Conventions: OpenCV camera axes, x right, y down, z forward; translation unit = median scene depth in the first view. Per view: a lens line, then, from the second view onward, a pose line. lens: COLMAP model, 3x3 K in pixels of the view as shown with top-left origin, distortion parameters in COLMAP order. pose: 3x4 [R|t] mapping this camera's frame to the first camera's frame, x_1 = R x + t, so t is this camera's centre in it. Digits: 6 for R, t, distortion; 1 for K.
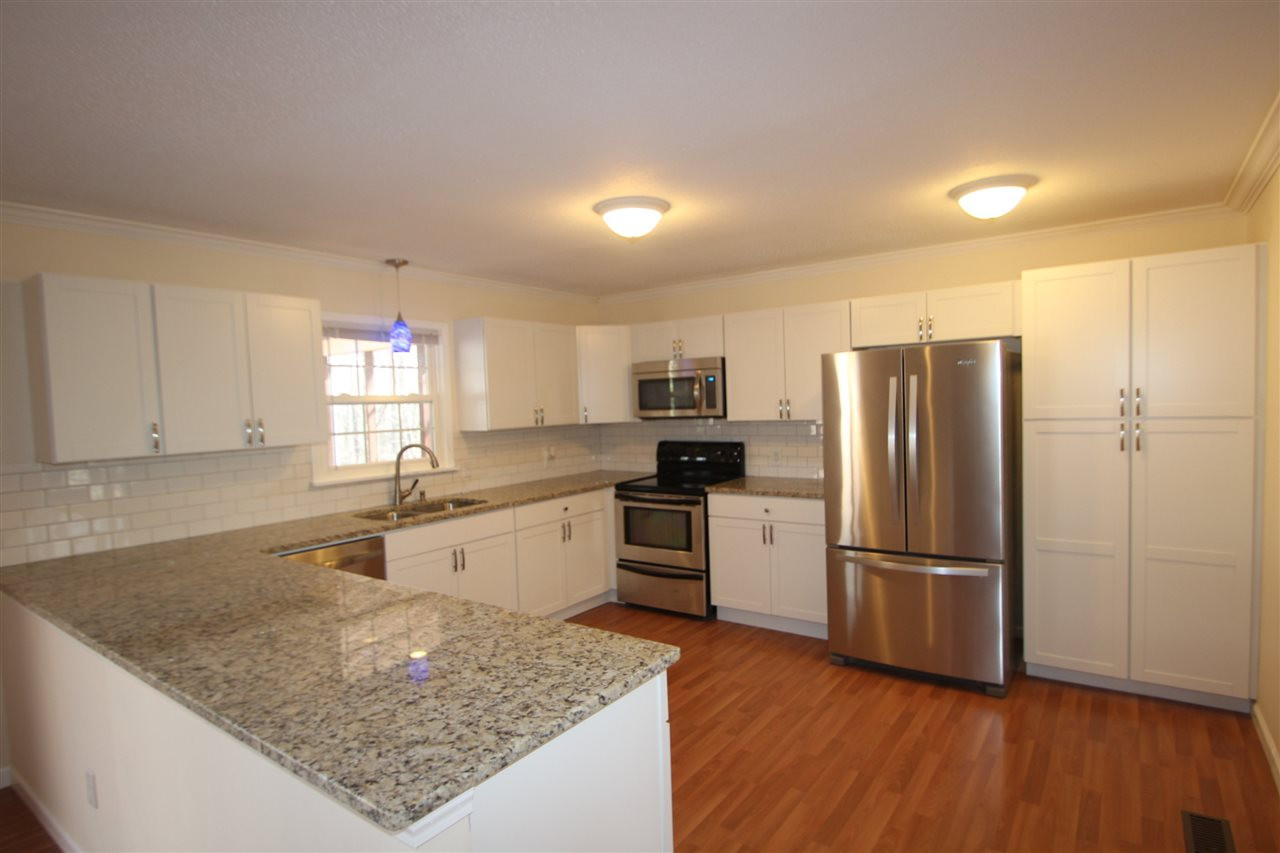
lens RADIAL K [[658.7, 0, 632.8], [0, 658.7, 431.7], [0, 0, 1]] dist [-0.003966, -0.000292]
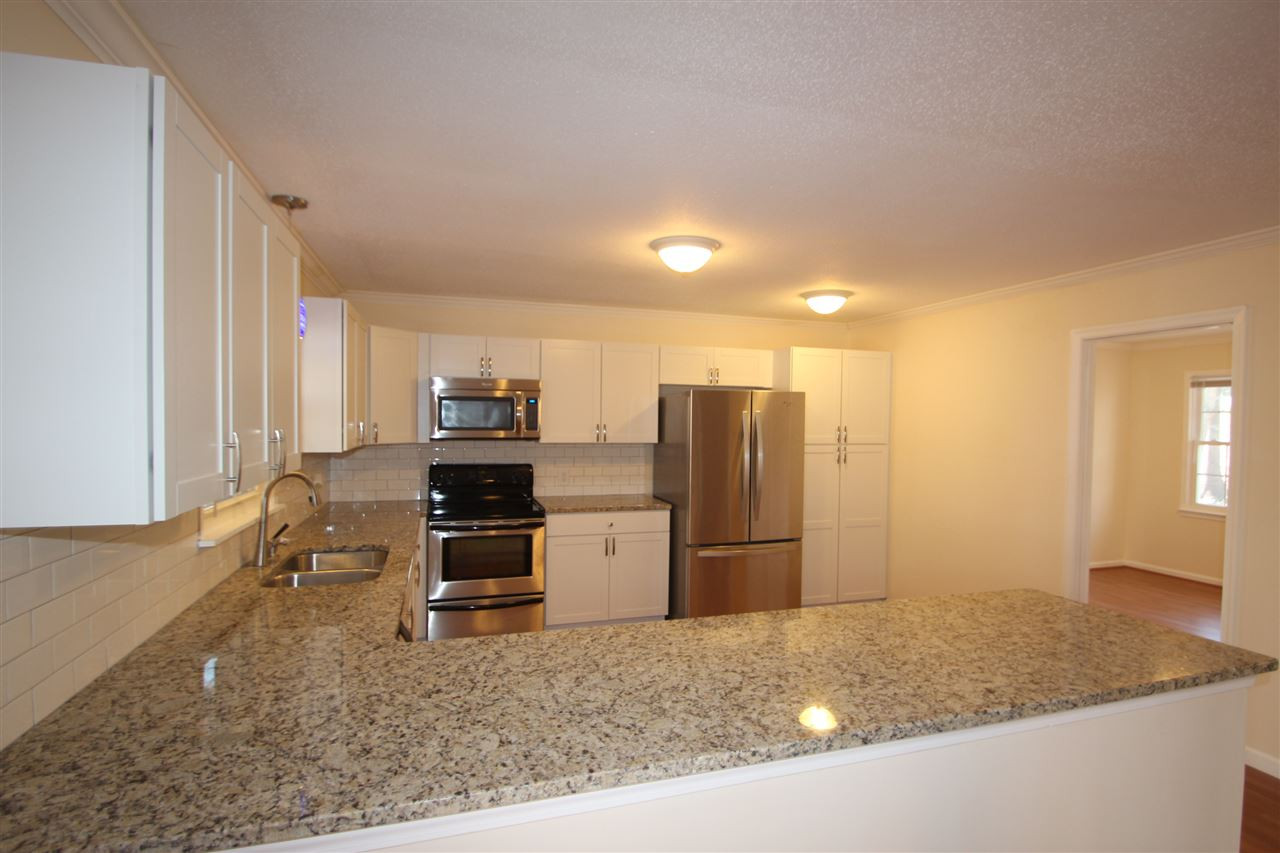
lens RADIAL K [[658.7, 0, 632.8], [0, 658.7, 431.7], [0, 0, 1]] dist [-0.003966, -0.000292]
pose [[0.590356, 0.025424, 0.806743, -0.635966], [0.005616, 0.999350, -0.035603, 0.003517], [-0.807124, 0.025550, 0.589829, 0.303706]]
